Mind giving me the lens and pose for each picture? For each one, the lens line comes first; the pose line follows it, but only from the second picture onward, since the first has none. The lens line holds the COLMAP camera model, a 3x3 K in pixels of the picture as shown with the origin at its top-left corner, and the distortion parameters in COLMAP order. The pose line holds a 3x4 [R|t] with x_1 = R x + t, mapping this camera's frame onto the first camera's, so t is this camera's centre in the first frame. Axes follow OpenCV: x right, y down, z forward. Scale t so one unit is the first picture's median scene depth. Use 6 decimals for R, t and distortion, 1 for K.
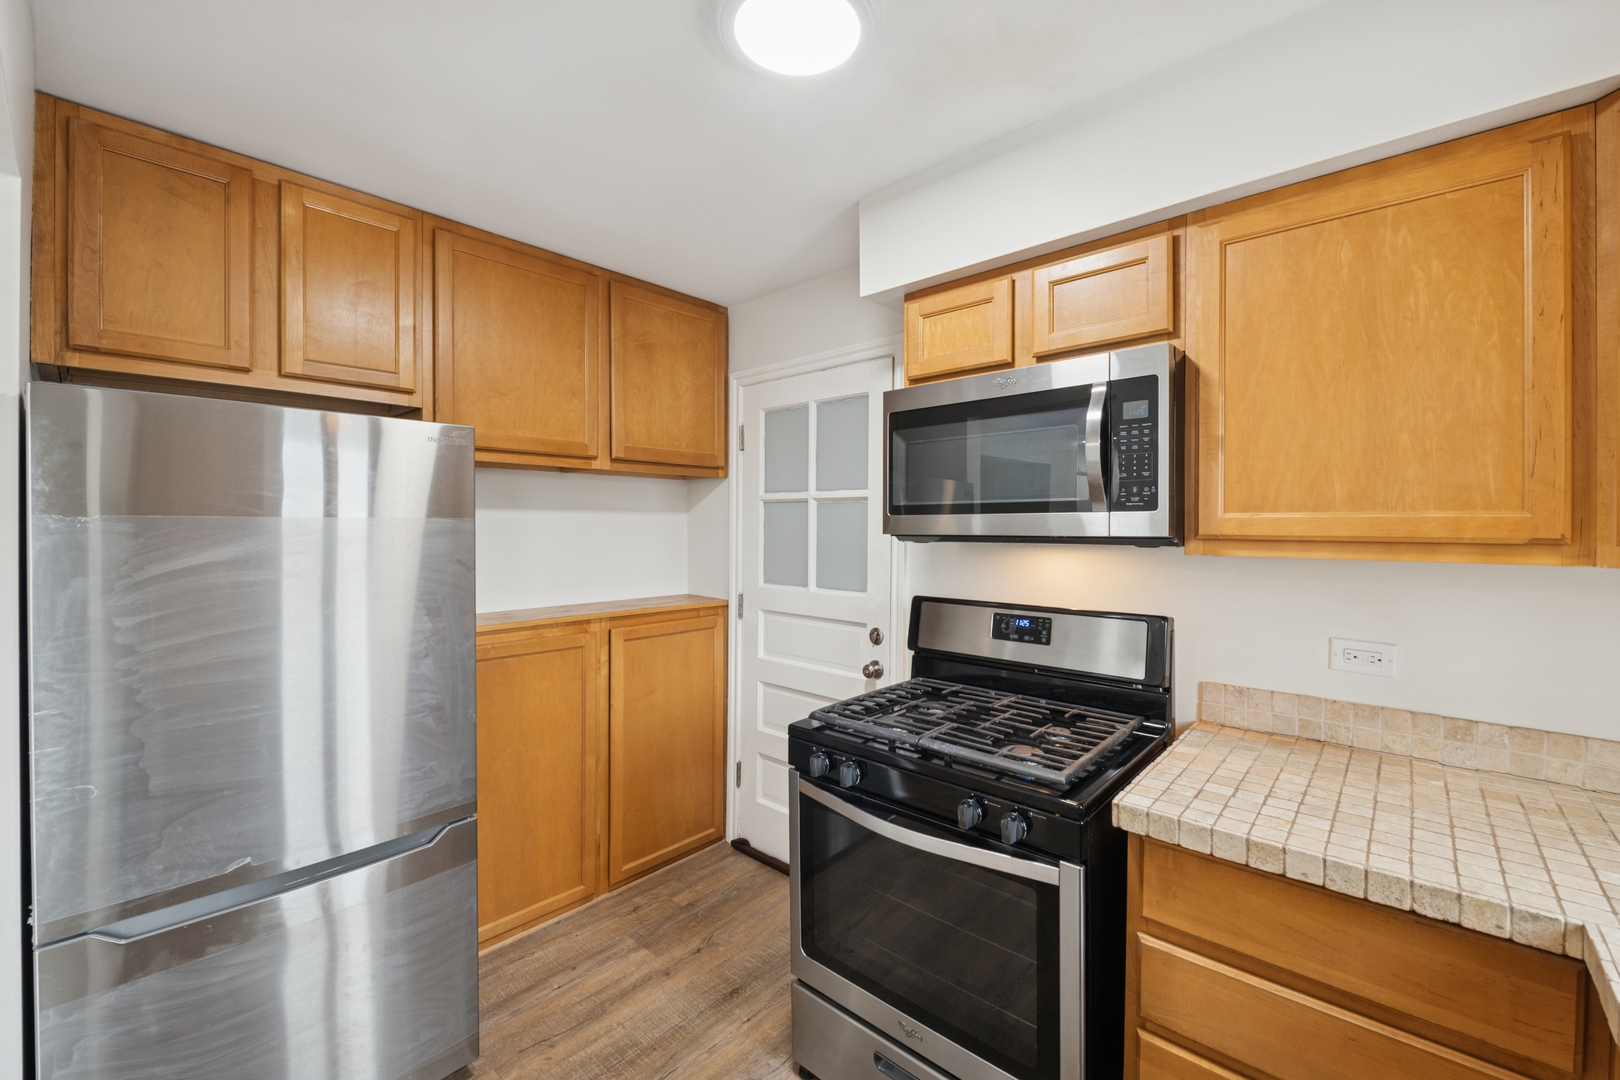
lens RADIAL K [[675.1, 0, 809.2], [0, 675.1, 527.7], [0, 0, 1]] dist [0.000603, -0.000030]
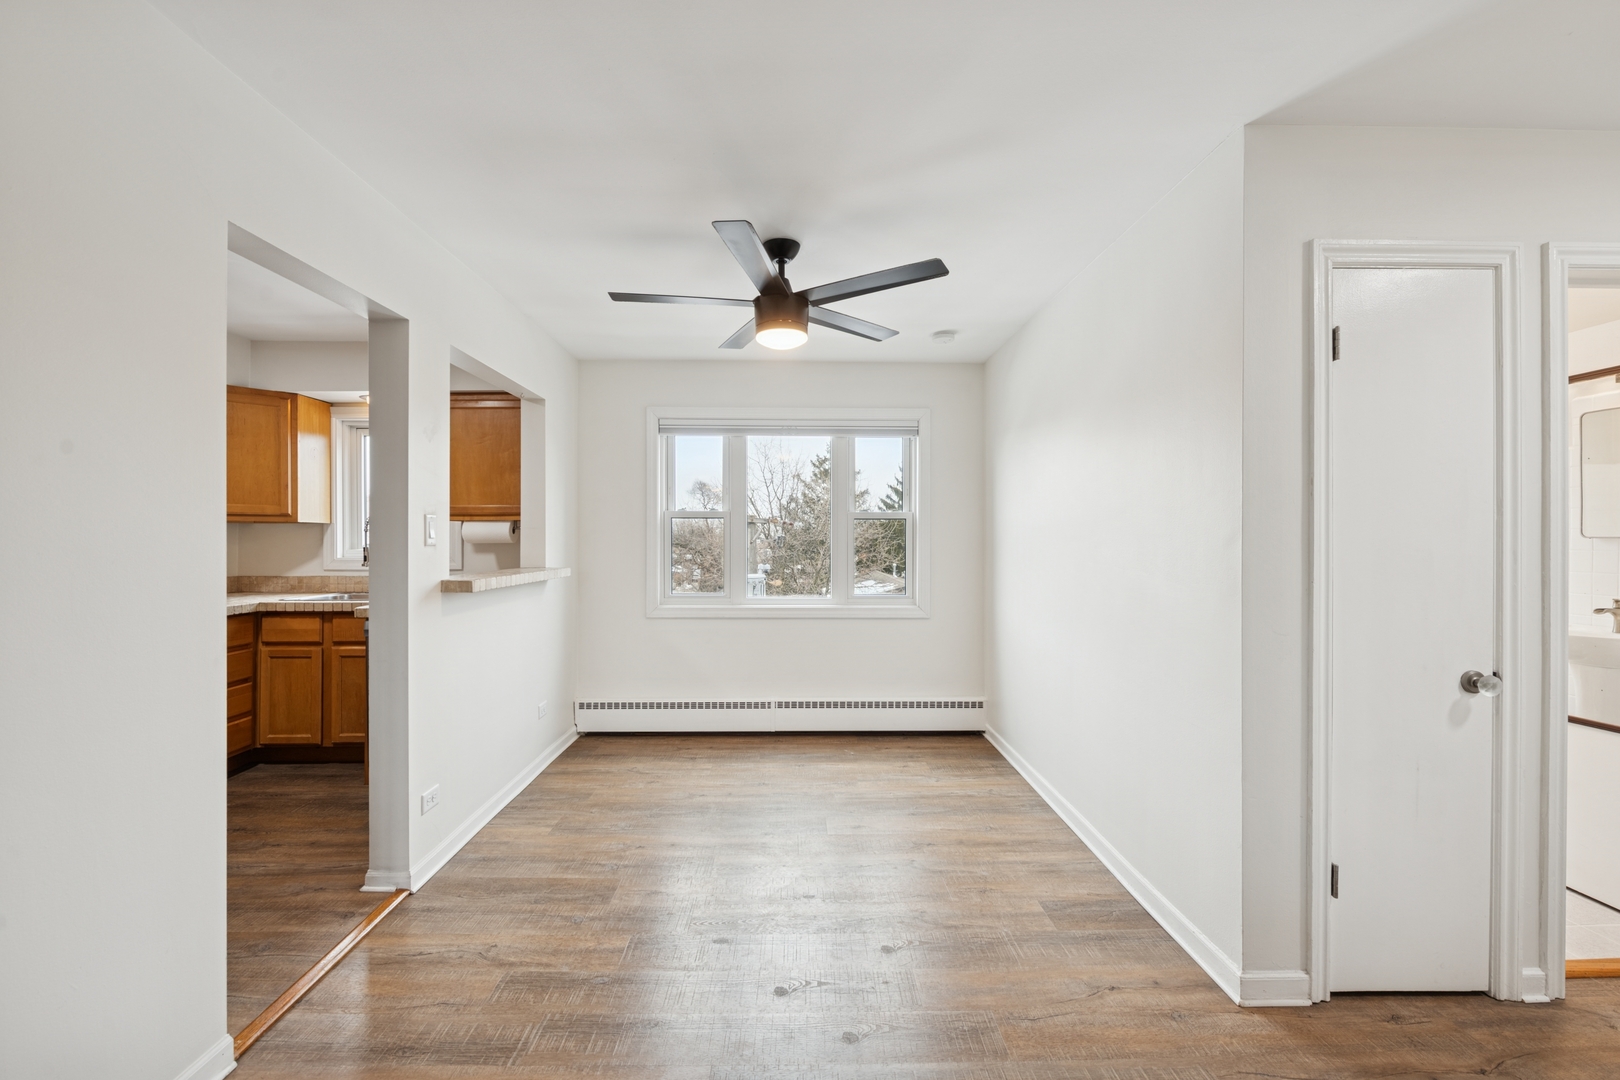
lens RADIAL K [[666.5, 0, 792.8], [0, 666.5, 542.0], [0, 0, 1]] dist [-0.001575, -0.000042]
pose [[-0.667313, -0.008452, 0.744730, -2.383822], [-0.004885, 0.999964, 0.006972, 0.095591], [-0.744762, 0.001014, -0.667330, 0.744665]]
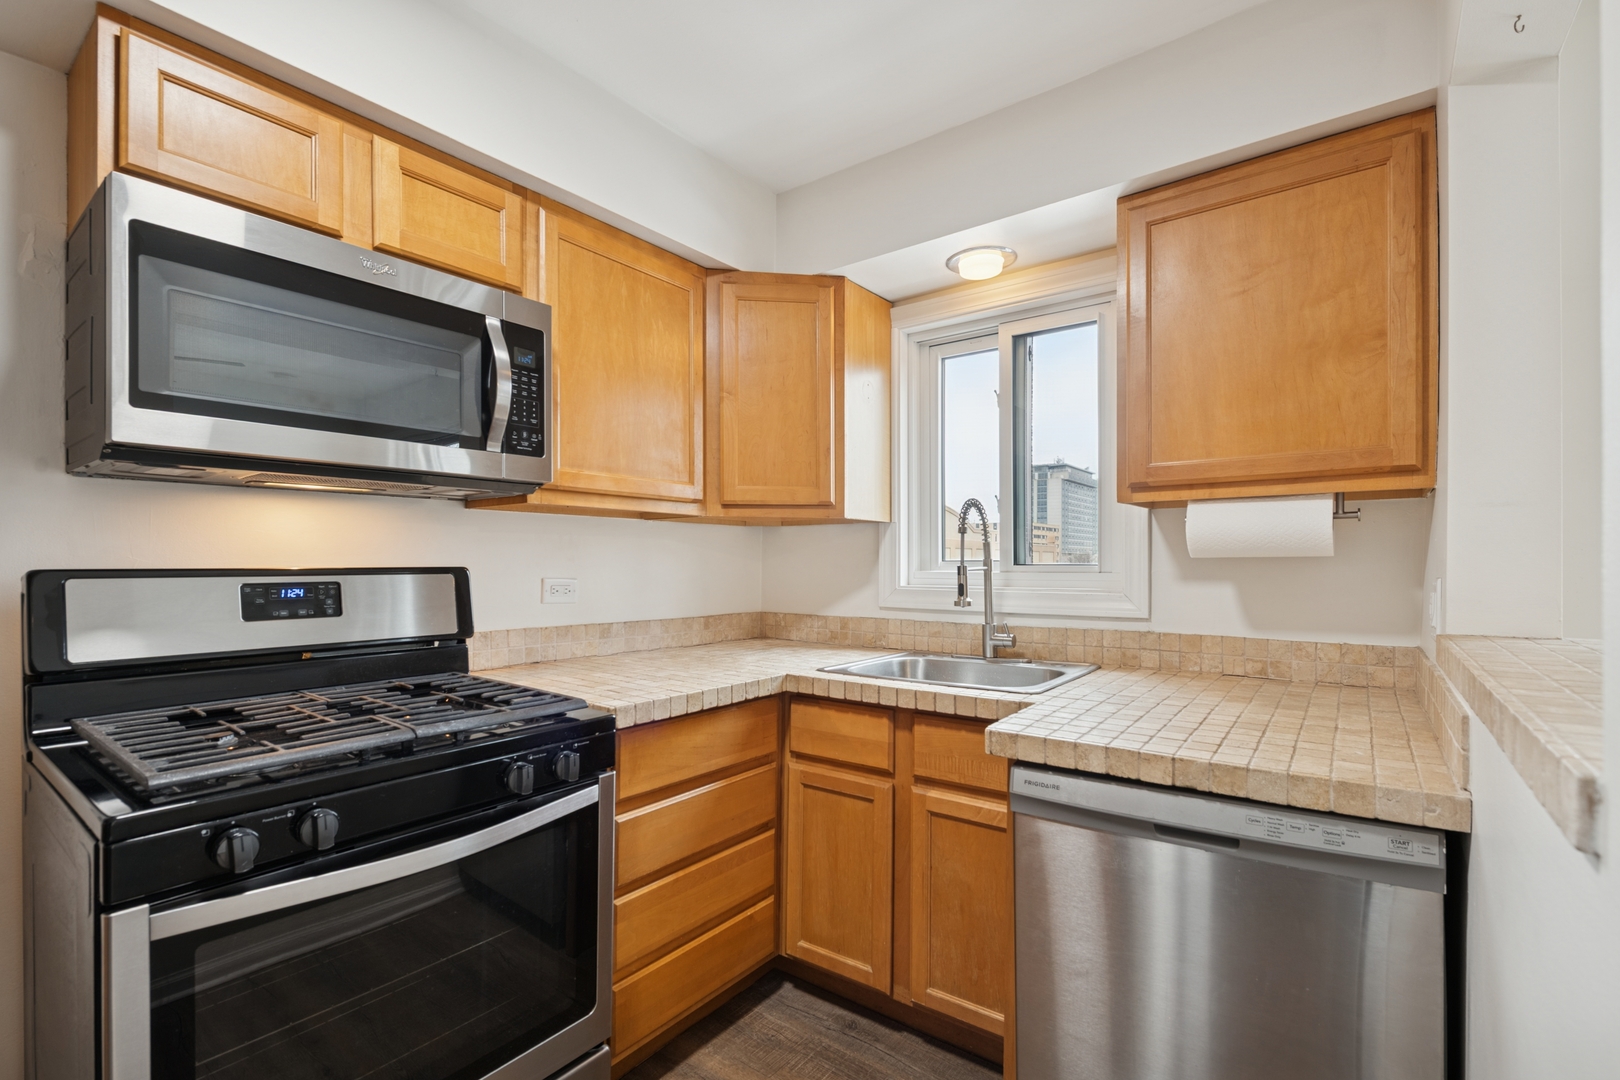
lens RADIAL K [[719.0, 0, 810.4], [0, 719.0, 563.3], [0, 0, 1]] dist [-0.000023, 0.000581]
pose [[-0.081366, -0.007204, 0.996658, -0.638953], [-0.002845, 0.999971, 0.006996, 0.129075], [-0.996680, -0.002266, -0.081384, 0.640167]]
